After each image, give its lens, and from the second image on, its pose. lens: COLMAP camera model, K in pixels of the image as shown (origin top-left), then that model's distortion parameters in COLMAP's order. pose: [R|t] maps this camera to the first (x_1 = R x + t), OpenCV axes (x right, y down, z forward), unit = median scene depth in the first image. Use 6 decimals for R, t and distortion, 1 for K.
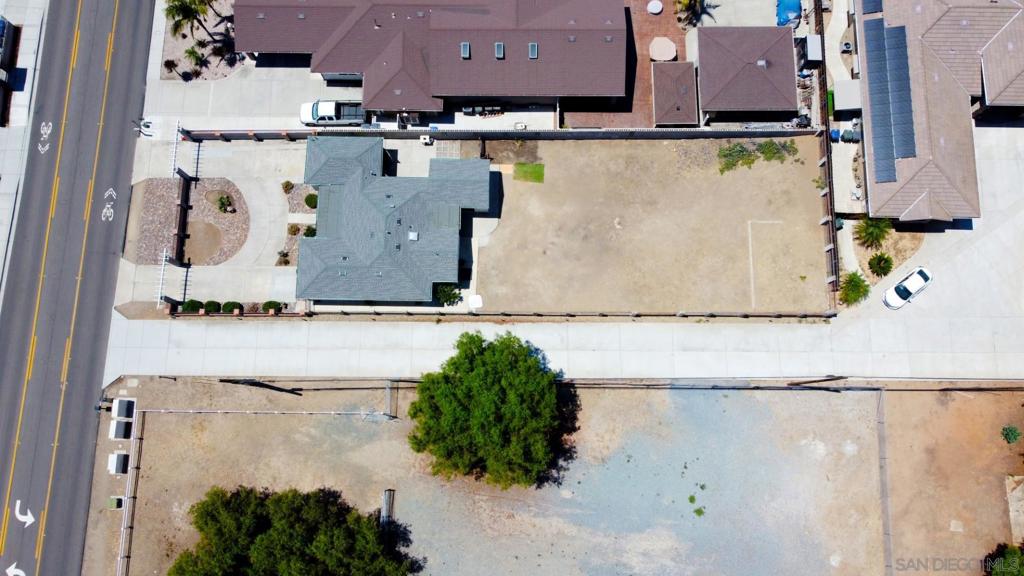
lens RADIAL K [[773.2, 0, 511.9], [0, 773.2, 282.3], [0, 0, 1]] dist [-0.001341, -0.003790]
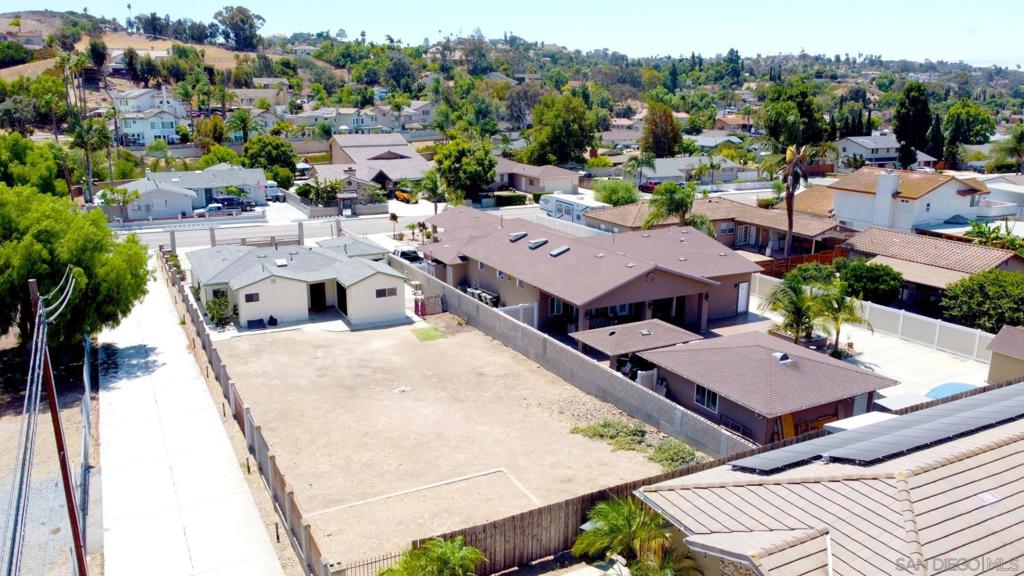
lens RADIAL K [[773.2, 0, 513.2], [0, 773.2, 287.4], [0, 0, 1]] dist [-0.001341, -0.003790]
pose [[0.474058, 0.227184, -0.850680, 0.662437], [-0.865773, 0.296199, -0.403366, 0.064004], [0.160332, 0.927714, 0.337105, 0.755087]]
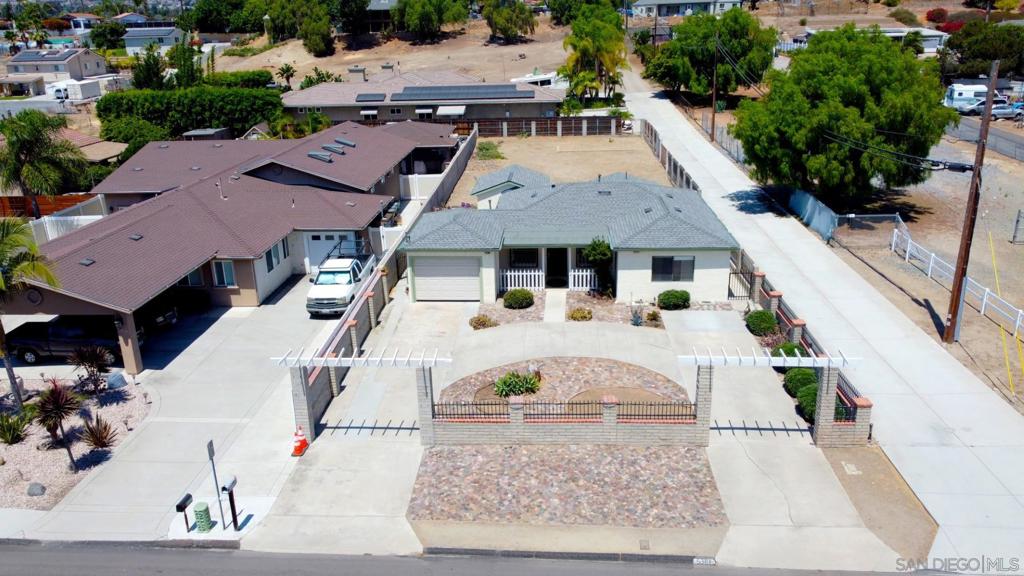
lens RADIAL K [[773.2, 0, 512.0], [0, 773.2, 289.9], [0, 0, 1]] dist [-0.001341, -0.003790]
pose [[0.047911, -0.324131, 0.944798, -0.726146], [0.985333, 0.170430, 0.008503, -0.116366], [-0.163778, 0.930534, 0.327542, 0.846792]]
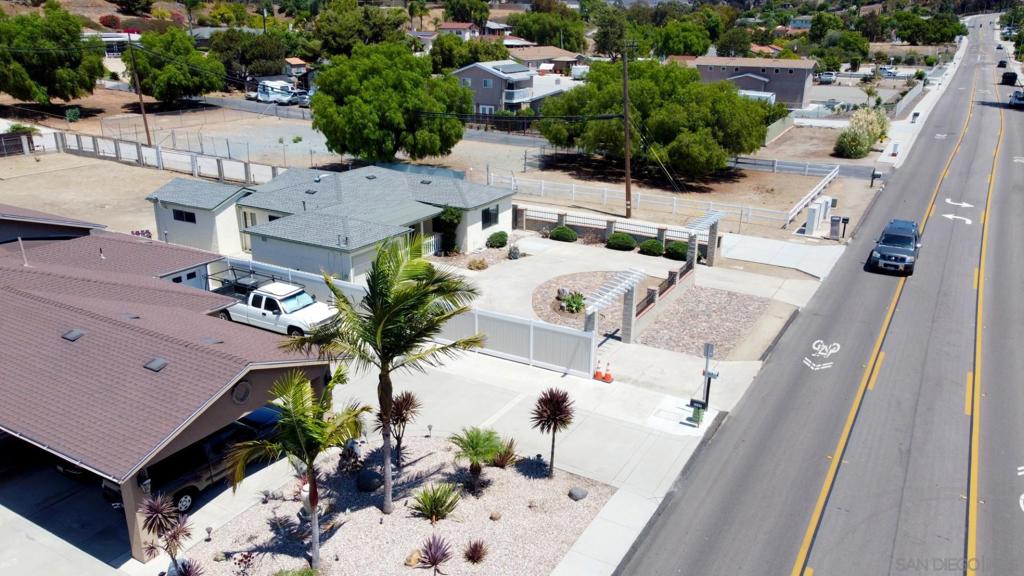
lens RADIAL K [[773.2, 0, 510.1], [0, 773.2, 286.1], [0, 0, 1]] dist [-0.001341, -0.003790]
pose [[-0.874003, -0.162014, 0.458116, -0.570901], [0.476060, -0.096533, 0.874098, -0.559417], [-0.097393, 0.982056, 0.161498, 0.928199]]
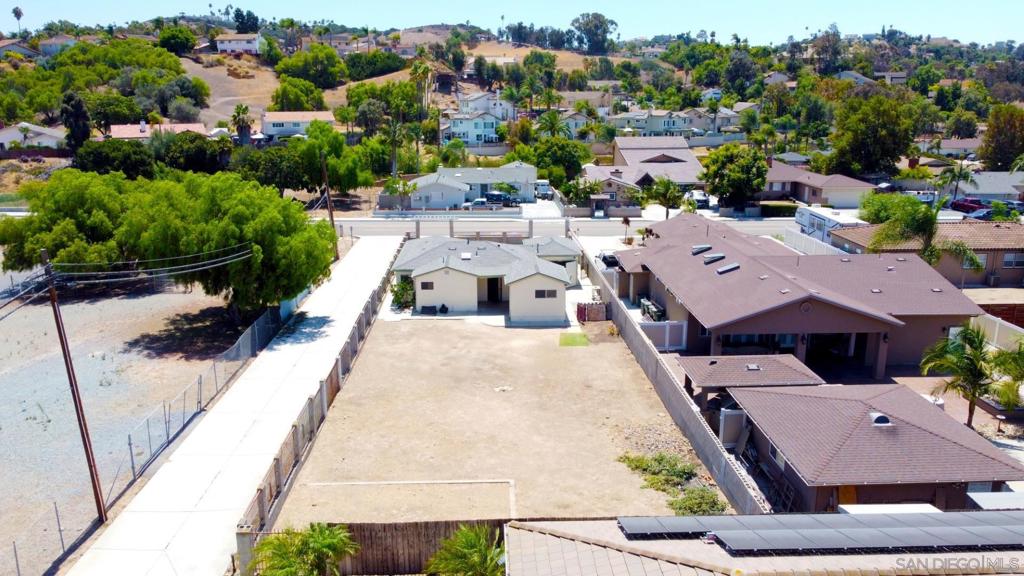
lens RADIAL K [[773.2, 0, 512.2], [0, 773.2, 288.6], [0, 0, 1]] dist [-0.001341, -0.003790]
pose [[0.046700, 0.254624, -0.965912, 0.700589], [-0.979927, 0.199292, 0.005157, -0.102654], [0.193812, 0.946282, 0.258820, 0.784170]]
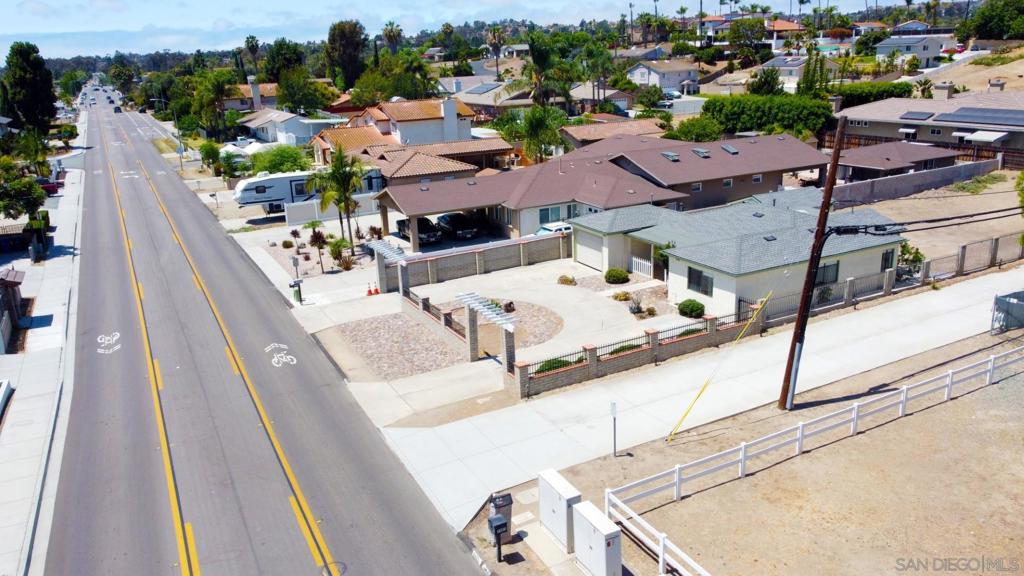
lens RADIAL K [[773.2, 0, 512.7], [0, 773.2, 289.0], [0, 0, 1]] dist [-0.001341, -0.003790]
pose [[0.877400, -0.166721, 0.449860, -0.617164], [0.476189, 0.416833, -0.774270, 0.339066], [-0.058430, 0.893563, 0.445120, 0.749723]]
